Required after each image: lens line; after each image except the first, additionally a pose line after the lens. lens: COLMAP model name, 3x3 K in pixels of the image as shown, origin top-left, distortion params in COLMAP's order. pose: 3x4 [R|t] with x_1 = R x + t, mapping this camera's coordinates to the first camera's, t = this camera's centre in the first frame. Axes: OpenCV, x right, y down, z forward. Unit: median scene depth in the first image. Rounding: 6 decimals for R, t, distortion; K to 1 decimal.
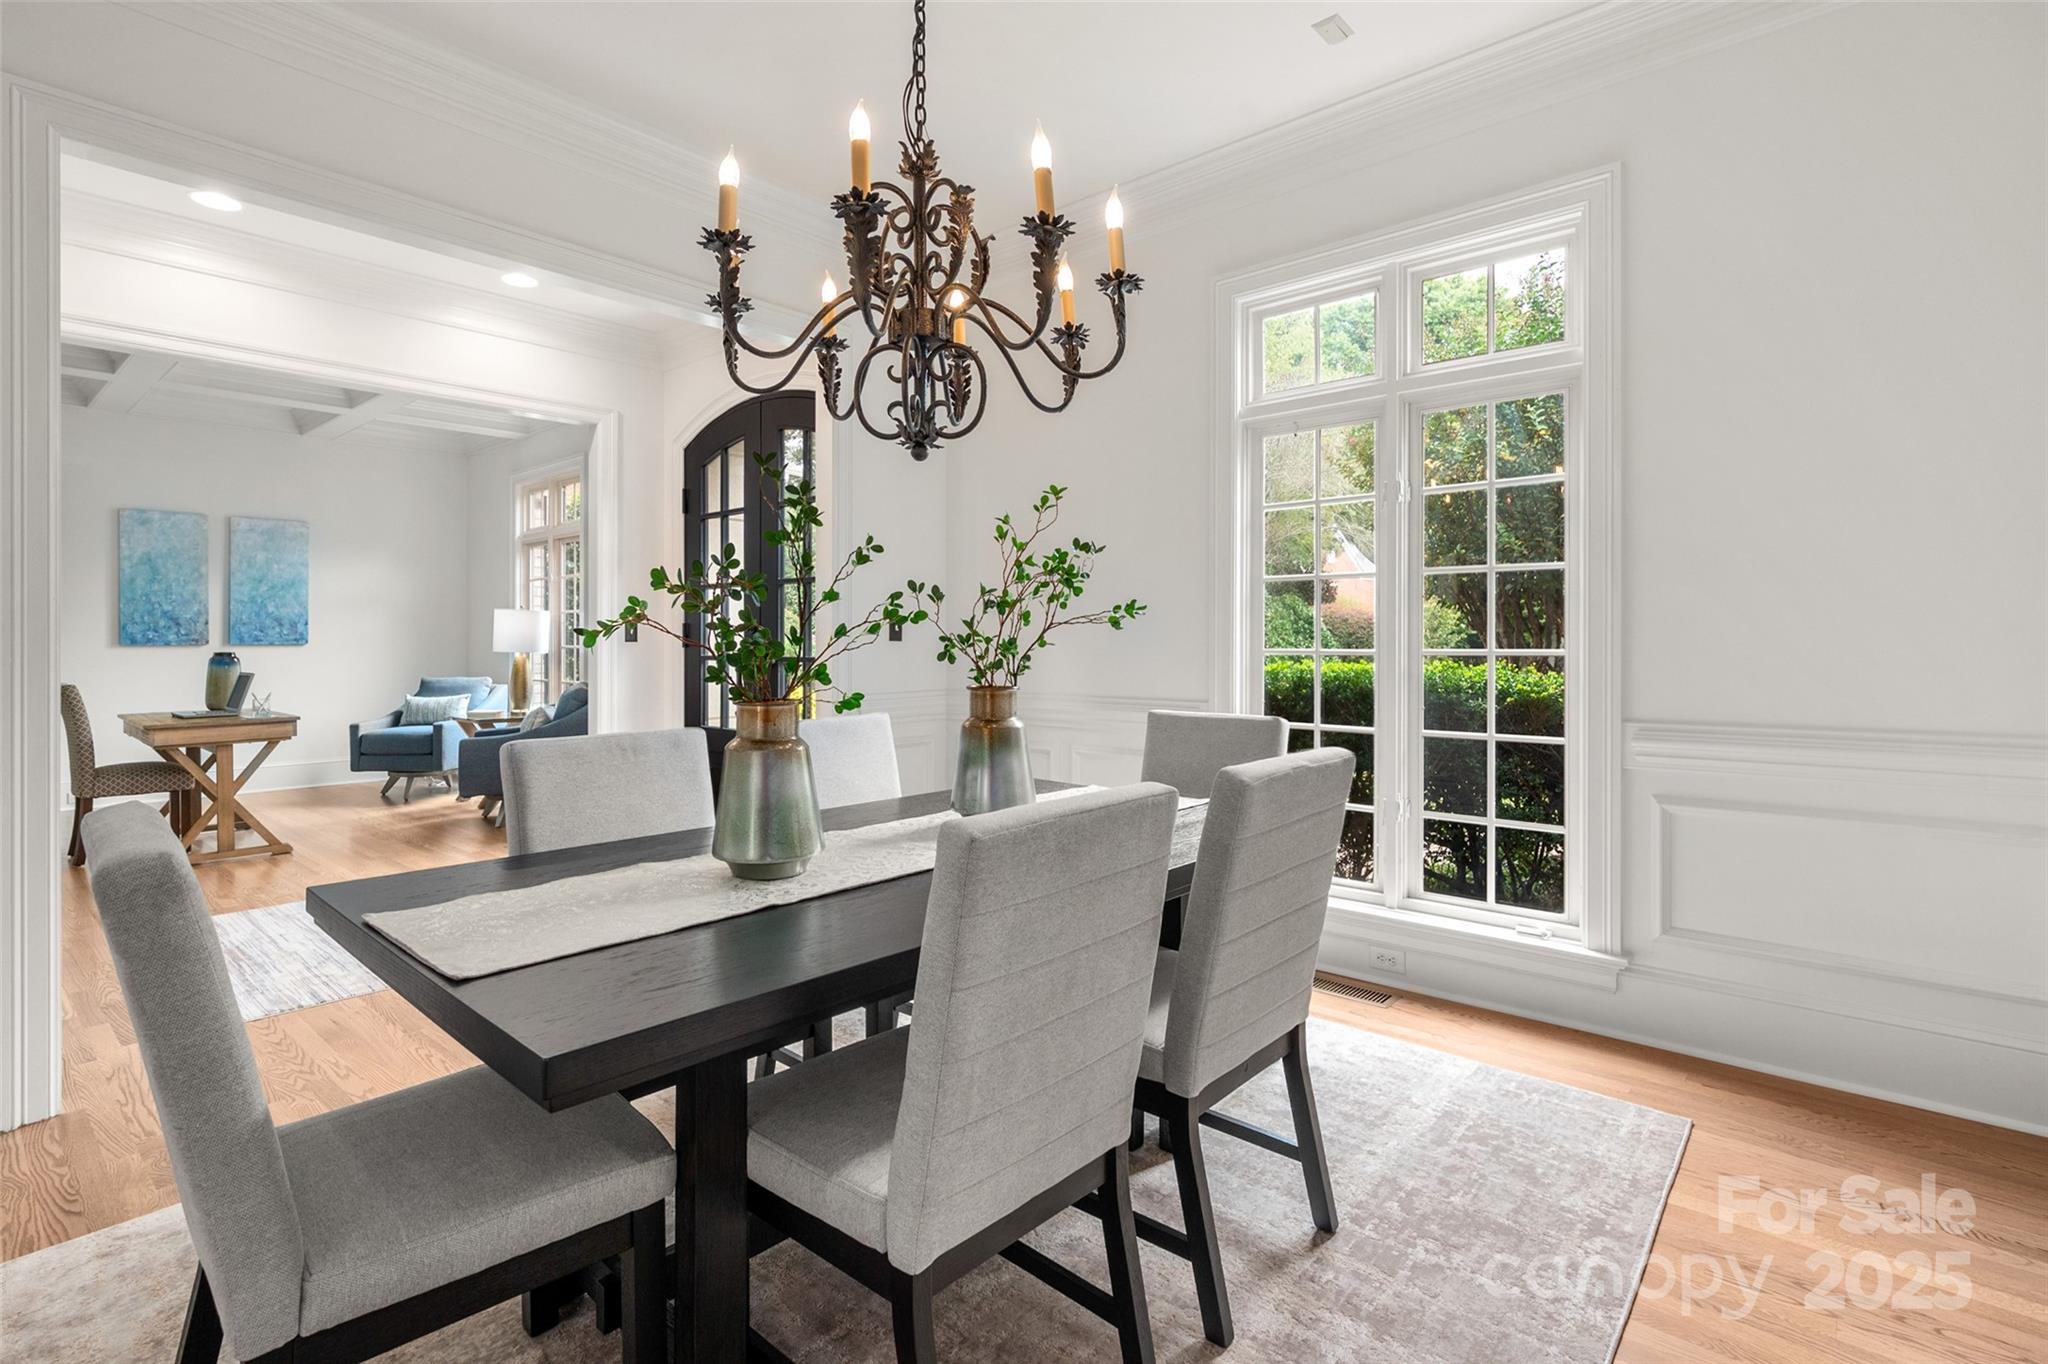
lens RADIAL K [[958.6, 0, 1025.7], [0, 958.6, 652.1], [0, 0, 1]] dist [-0.000213, -0.000206]
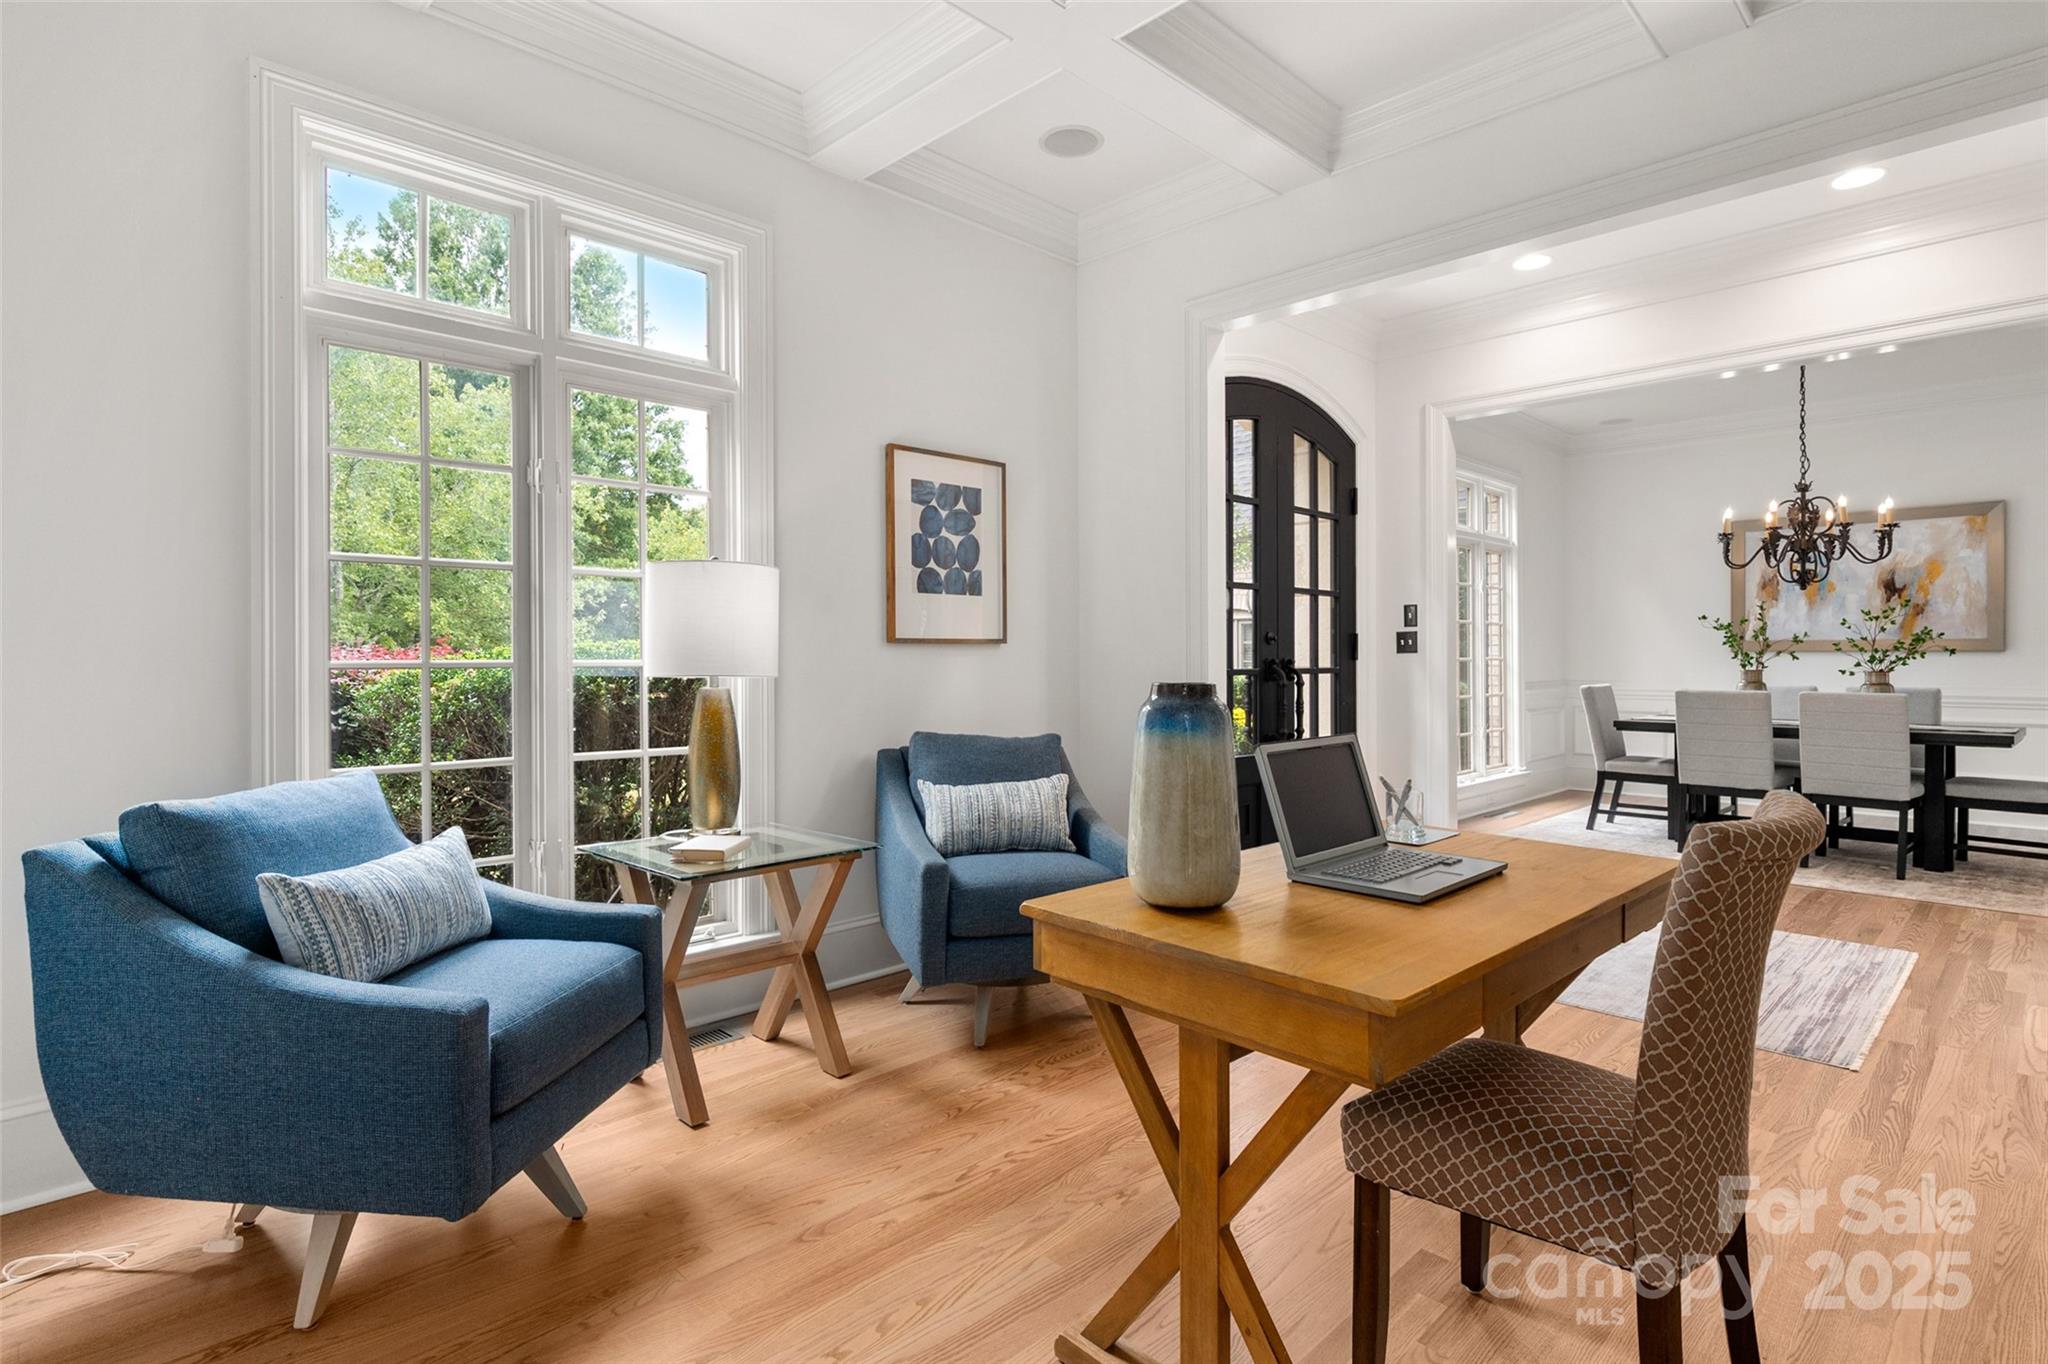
lens RADIAL K [[1032.6, 0, 1028.9], [0, 1032.6, 647.4], [0, 0, 1]] dist [0.000046, -0.000184]
pose [[0.078021, 0.005774, 0.996935, -0.900871], [0.005766, 0.999964, -0.006243, -0.007961], [-0.996935, 0.006235, 0.077984, 0.818083]]
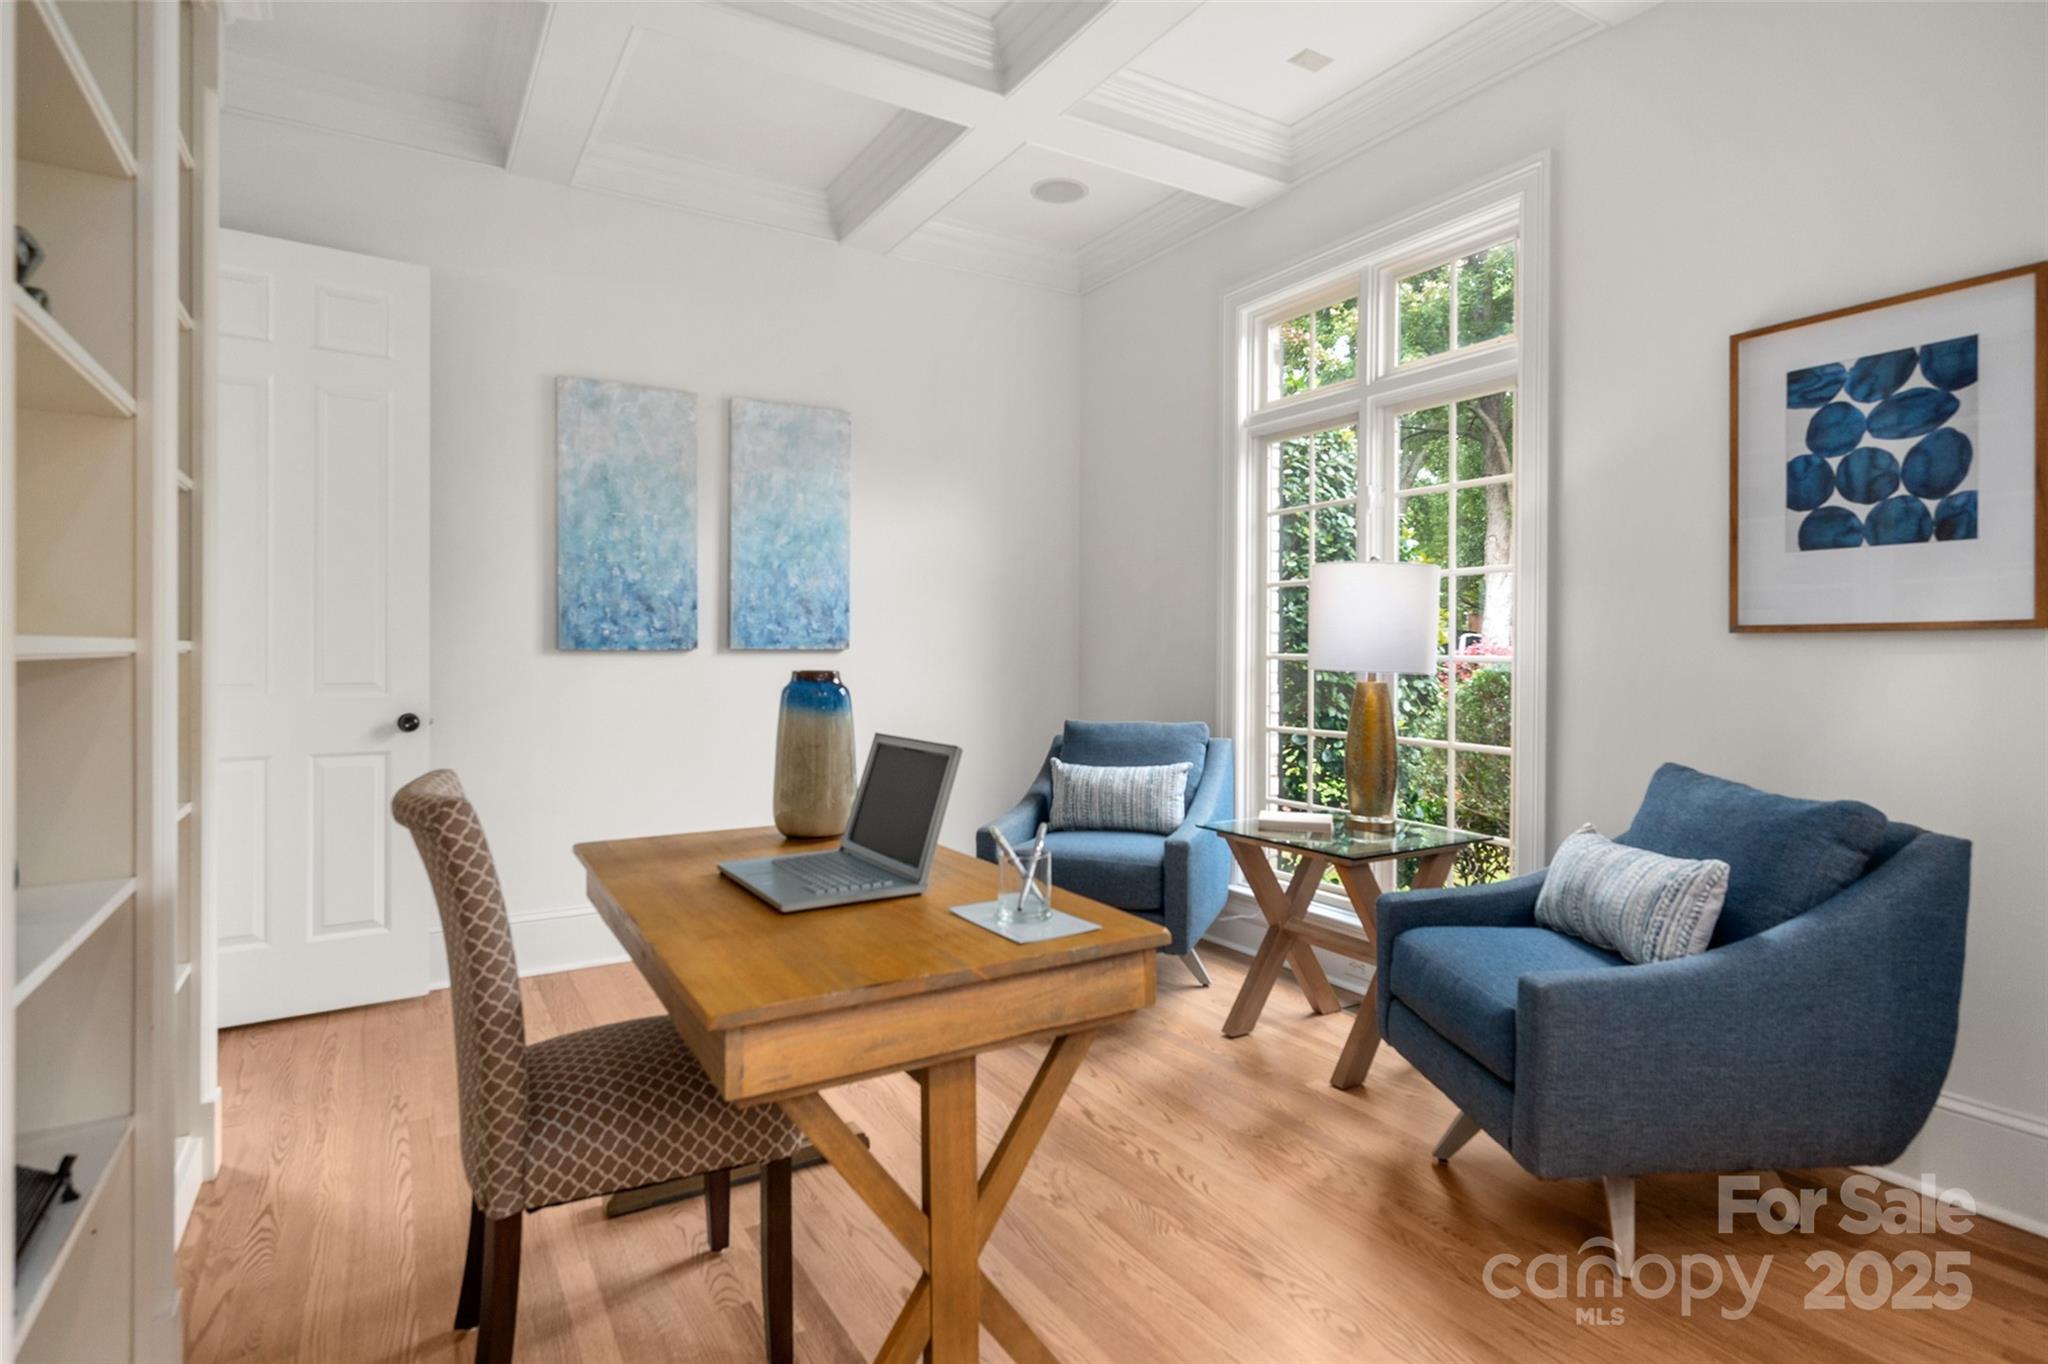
lens RADIAL K [[1021.2, 0, 1022.7], [0, 1021.2, 658.9], [0, 0, 1]] dist [-0.001428, -0.000249]
pose [[0.954762, 0.005348, -0.297324, -0.536955], [-0.005349, 0.999985, 0.000810, -0.004475], [0.297324, 0.000817, 0.954776, 0.545994]]
